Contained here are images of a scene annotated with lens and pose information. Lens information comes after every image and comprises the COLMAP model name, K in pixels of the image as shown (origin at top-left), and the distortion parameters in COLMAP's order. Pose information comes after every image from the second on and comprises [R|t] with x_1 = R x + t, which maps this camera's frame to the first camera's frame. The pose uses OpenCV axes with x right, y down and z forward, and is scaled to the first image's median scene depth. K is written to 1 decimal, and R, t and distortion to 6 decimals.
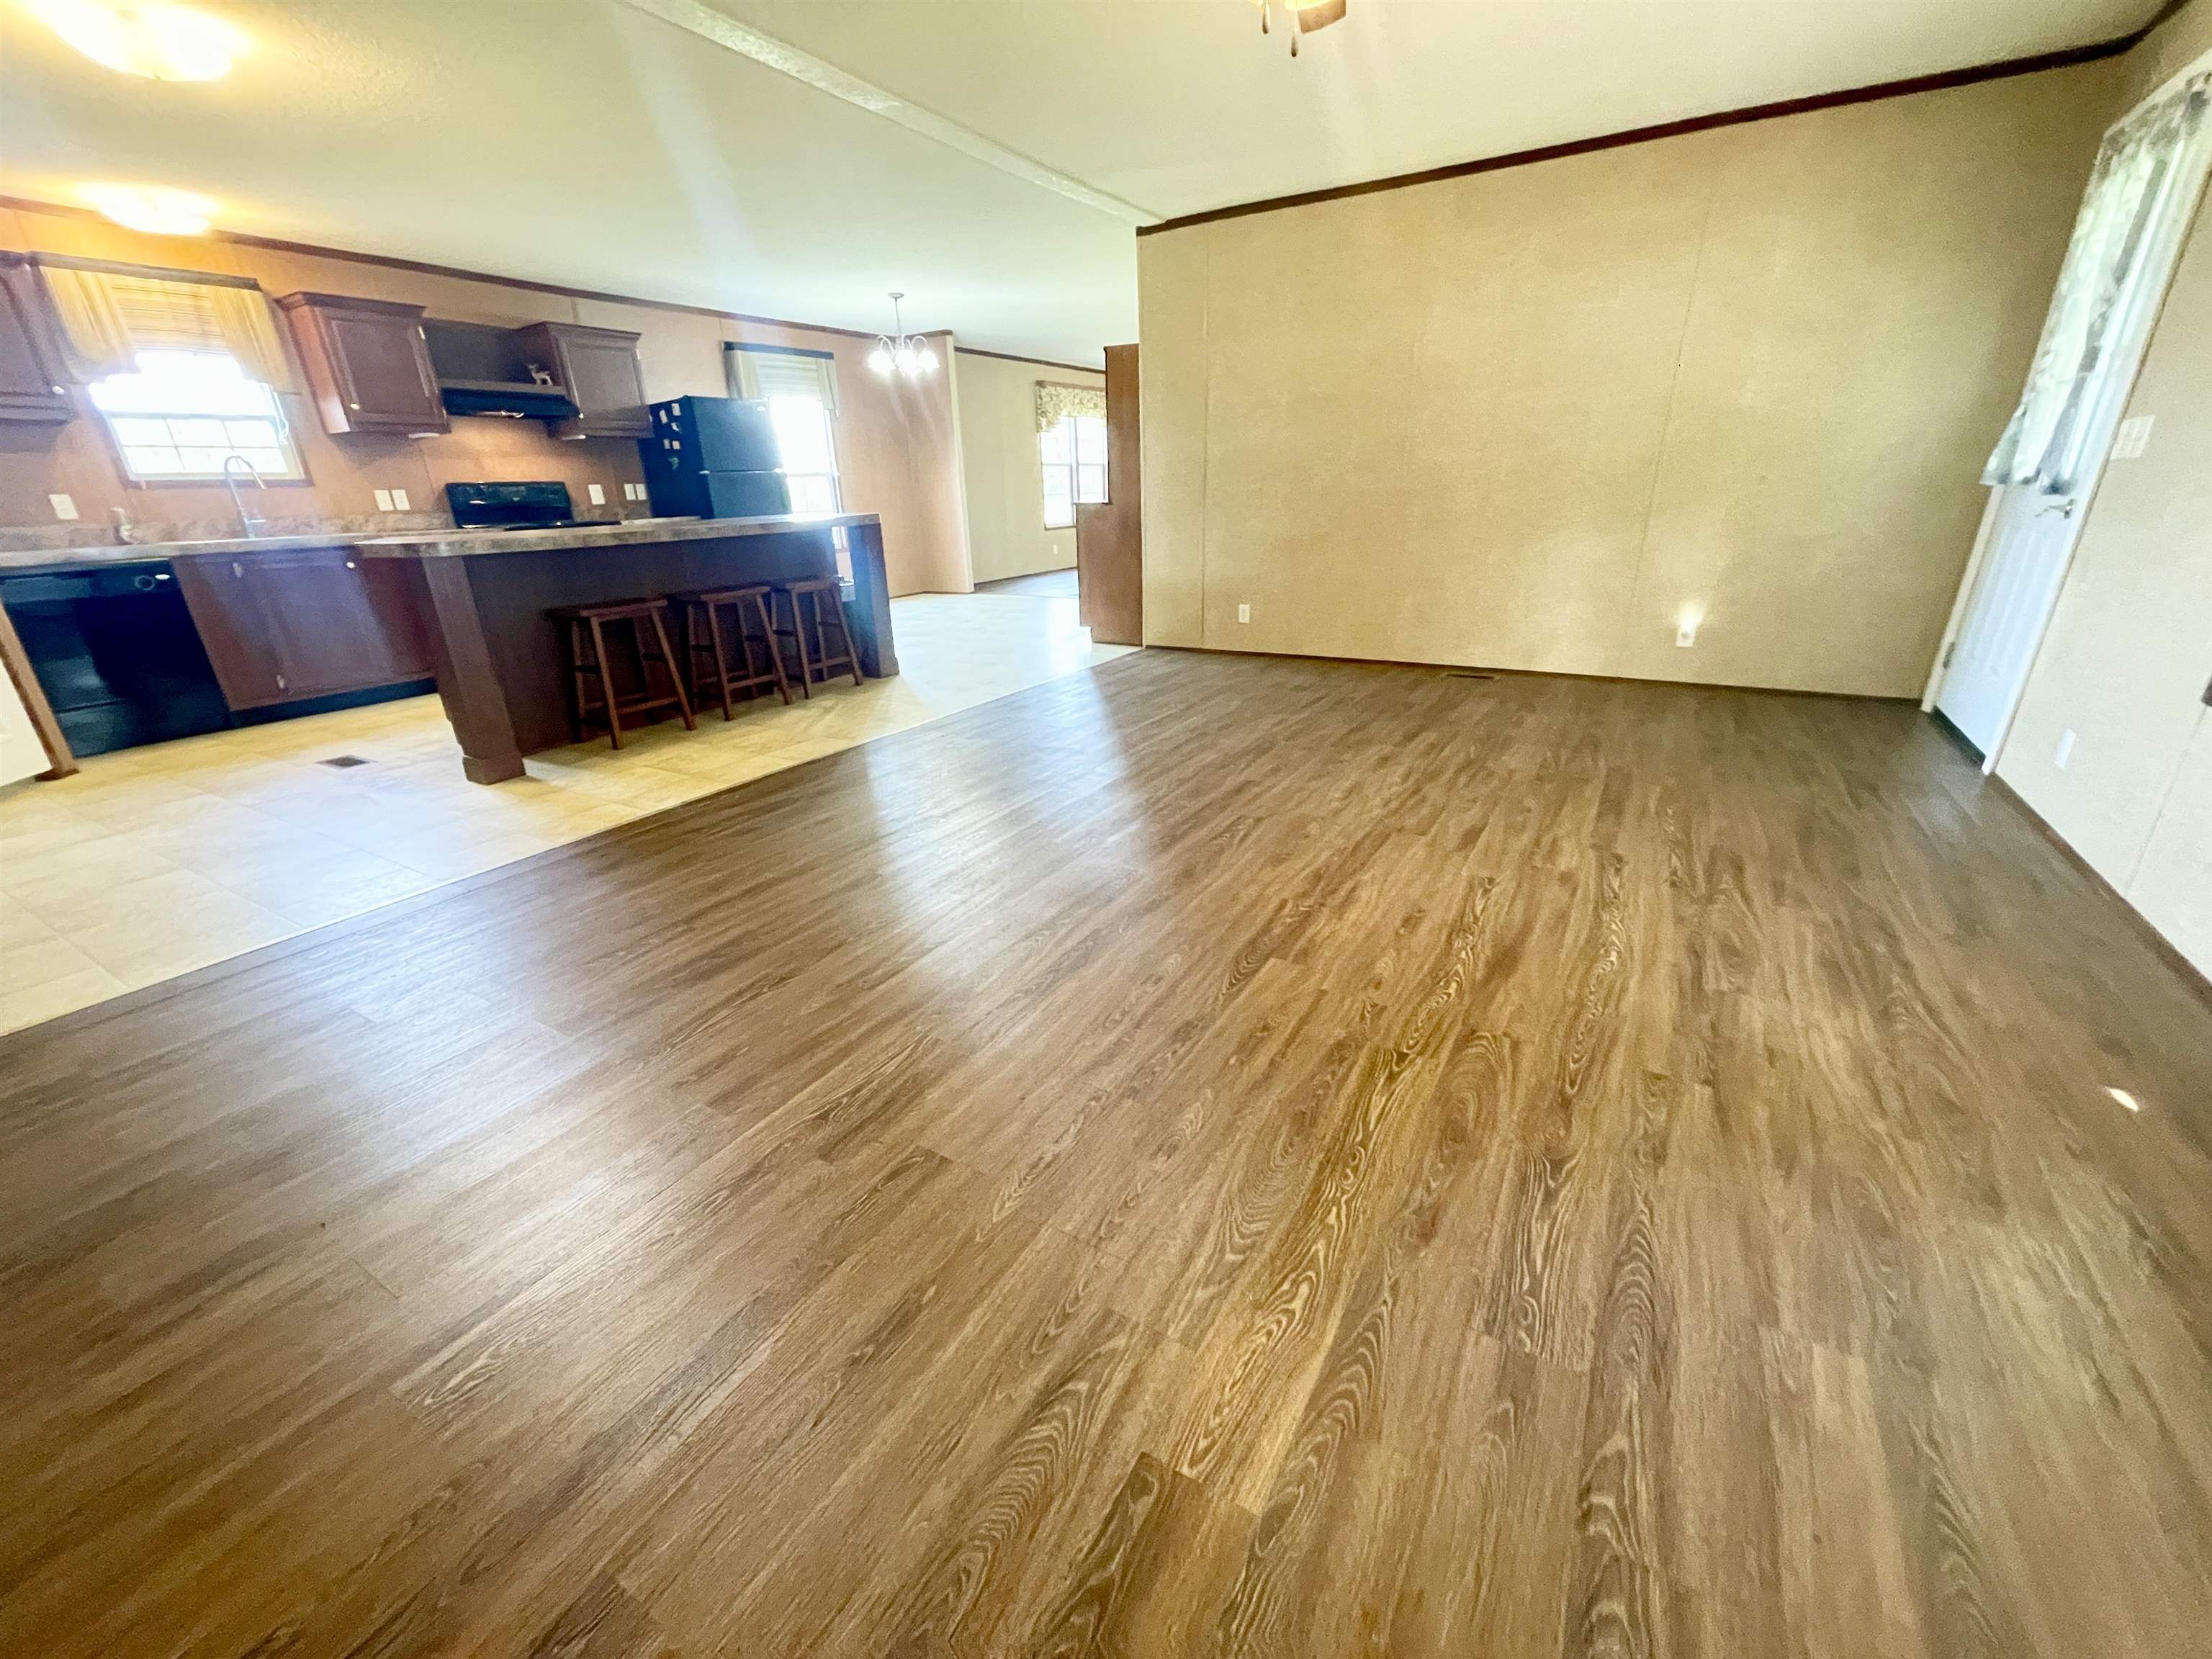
lens RADIAL K [[889.9, 0, 1098.2], [0, 889.9, 845.8], [0, 0, 1]] dist [-0.007631, 0.003378]
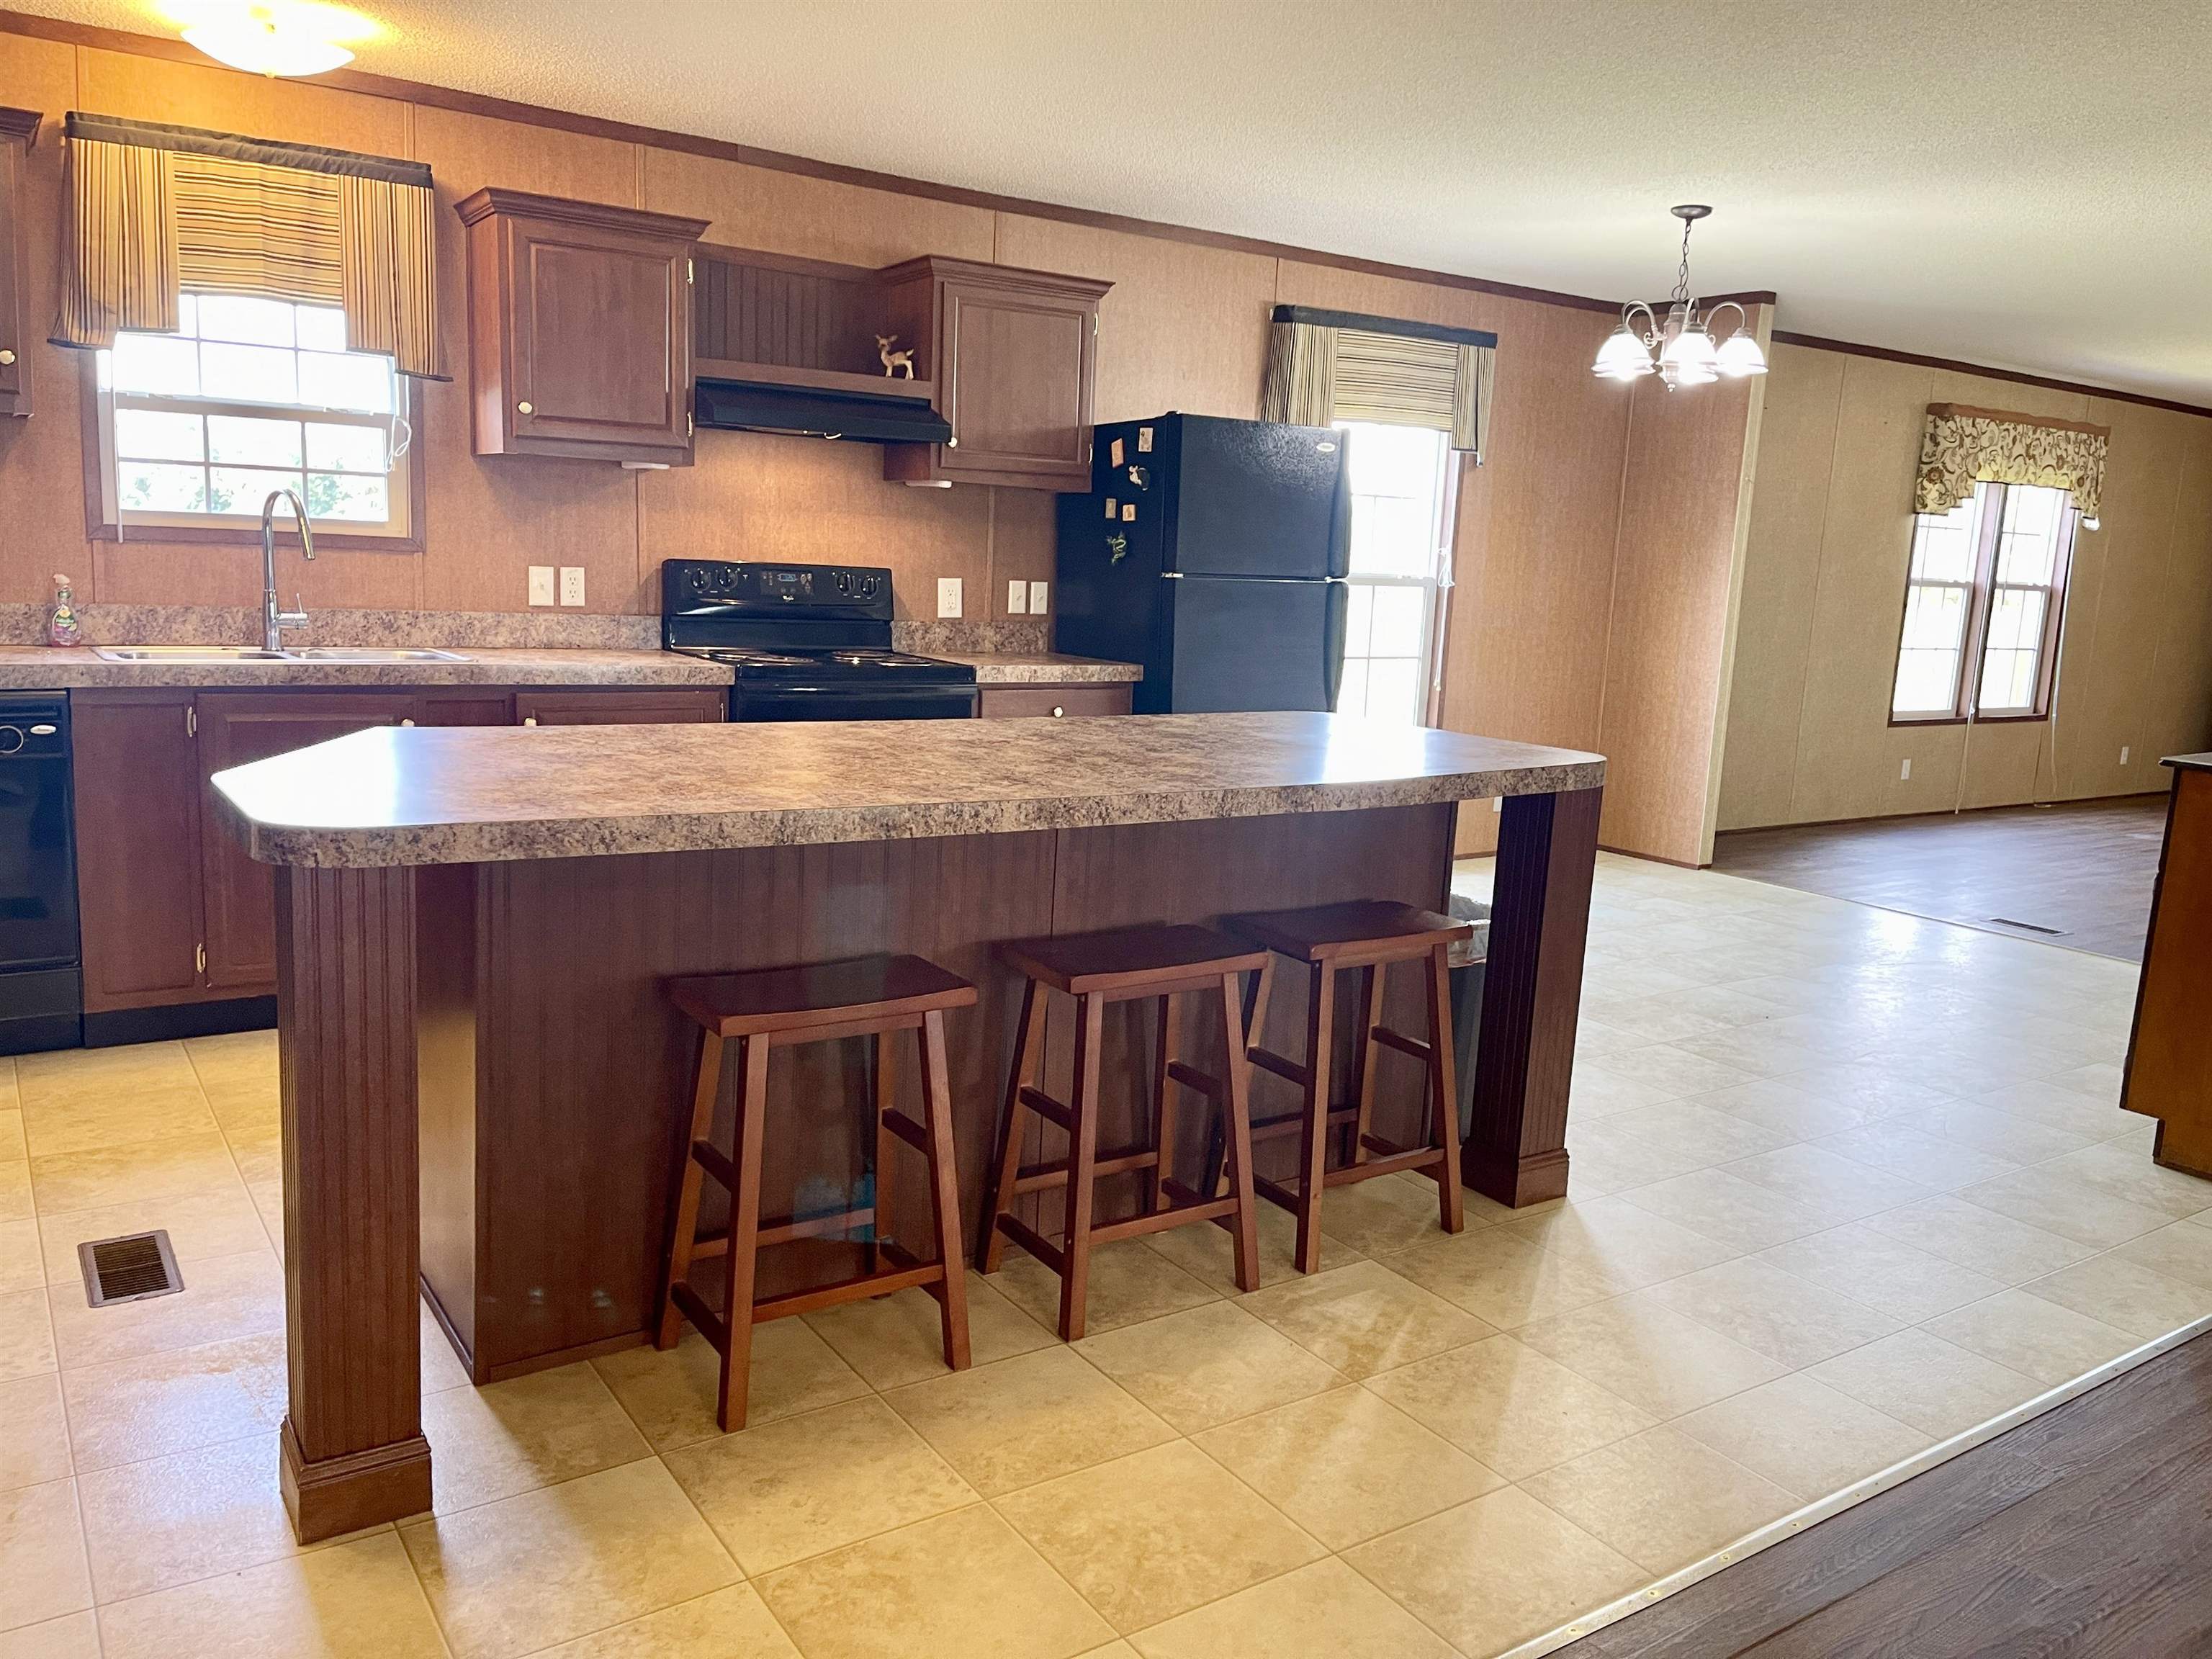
lens RADIAL K [[1666.9, 0, 1114.8], [0, 1666.9, 834.8], [0, 0, 1]] dist [0.058303, -0.087892]
pose [[0.907081, 0.146233, -0.394740, -0.136238], [-0.227756, 0.959105, -0.168062, -0.165908], [0.354021, 0.242351, 0.903291, 0.299495]]
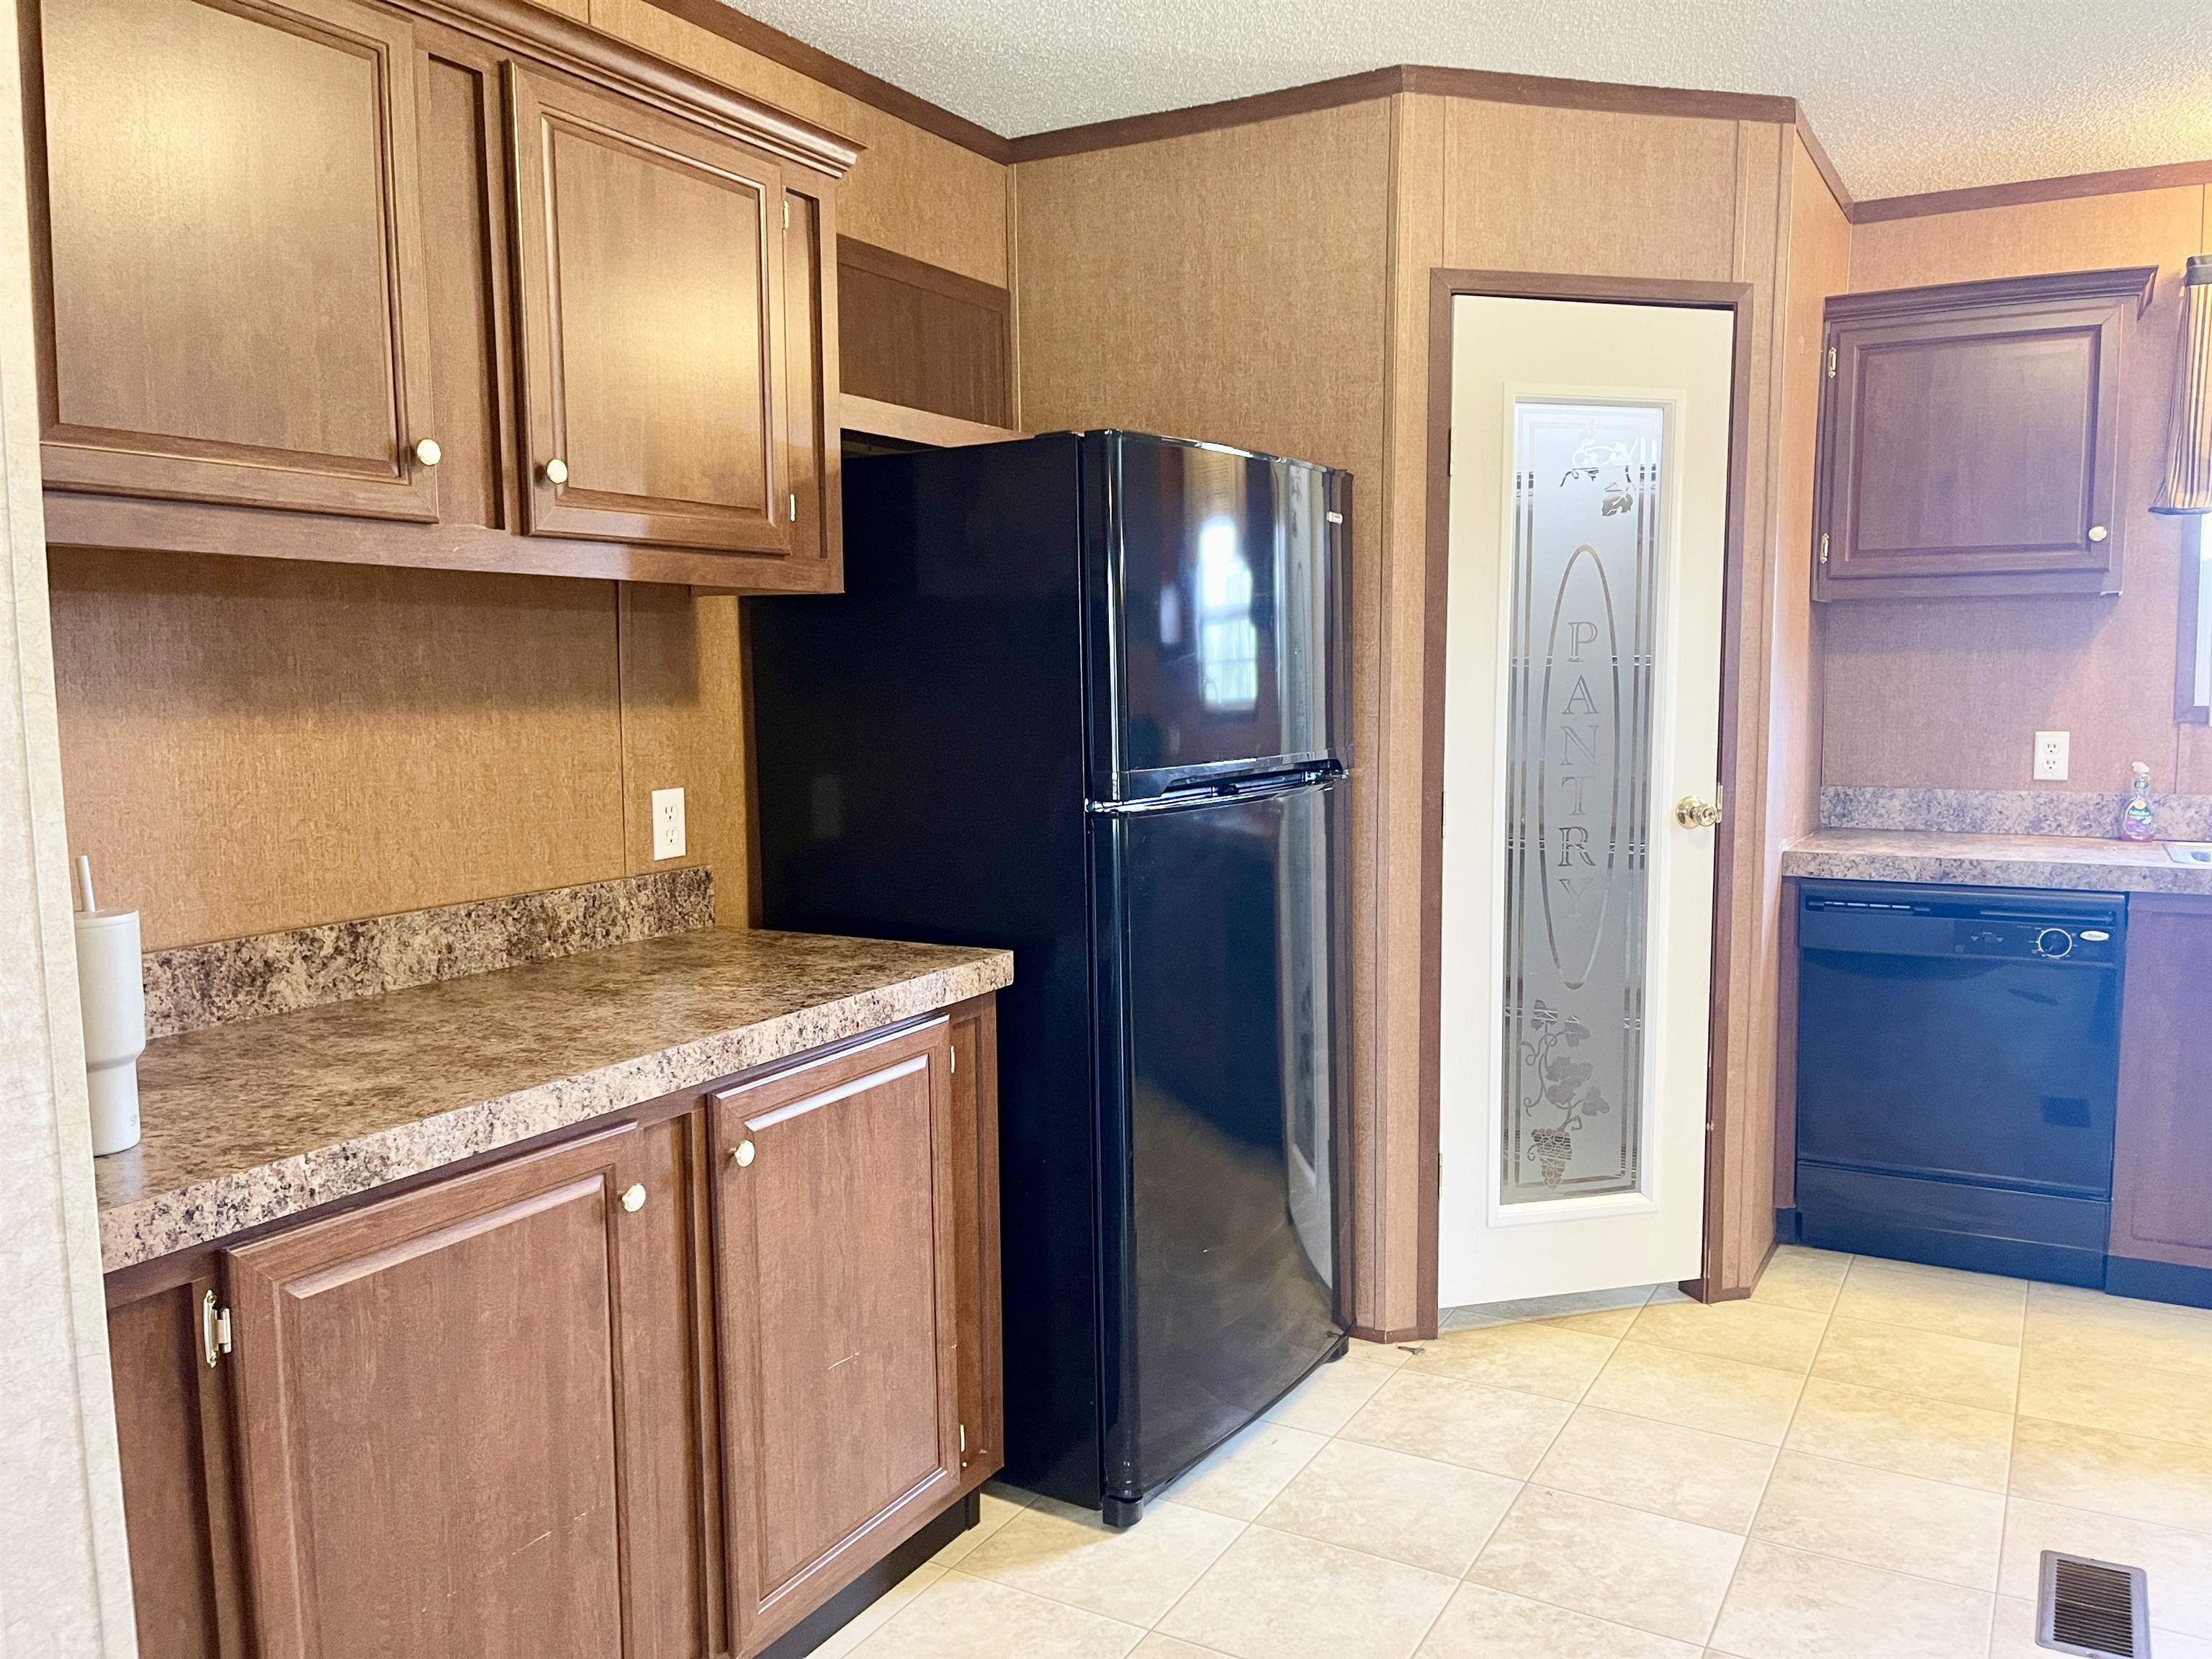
lens RADIAL K [[1666.9, 0, 1120.2], [0, 1666.9, 827.6], [0, 0, 1]] dist [0.058303, -0.087892]
pose [[0.020039, 0.130241, -0.991280, -0.199321], [-0.363853, 0.924441, 0.114104, -0.197390], [0.931241, 0.358394, 0.065913, 0.358058]]
